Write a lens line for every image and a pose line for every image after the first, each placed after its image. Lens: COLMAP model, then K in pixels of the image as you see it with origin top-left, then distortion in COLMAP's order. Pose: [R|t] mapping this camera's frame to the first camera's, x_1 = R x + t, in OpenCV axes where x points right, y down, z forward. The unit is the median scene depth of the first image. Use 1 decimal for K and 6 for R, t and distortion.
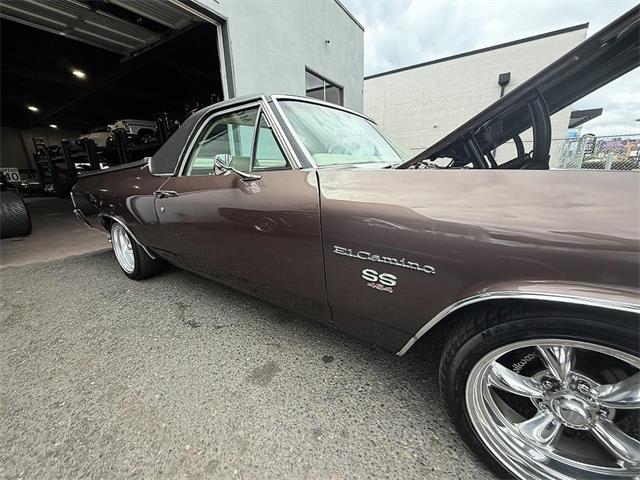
lens RADIAL K [[253.4, 0, 320.0], [0, 253.4, 240.0], [0, 0, 1]] dist [-0.001064, 0.000053]
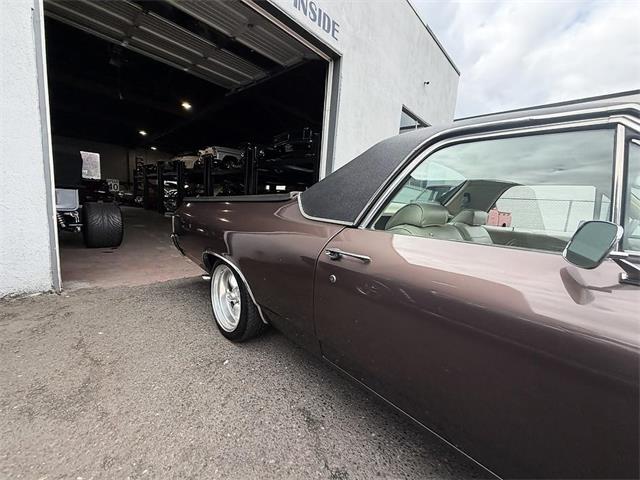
lens RADIAL K [[253.4, 0, 320.0], [0, 253.4, 240.0], [0, 0, 1]] dist [-0.001064, 0.000053]
pose [[0.977321, 0.125908, -0.170264, -0.136785], [-0.146747, 0.982362, -0.115889, -0.033670], [0.152670, 0.138246, 0.978560, 0.091756]]
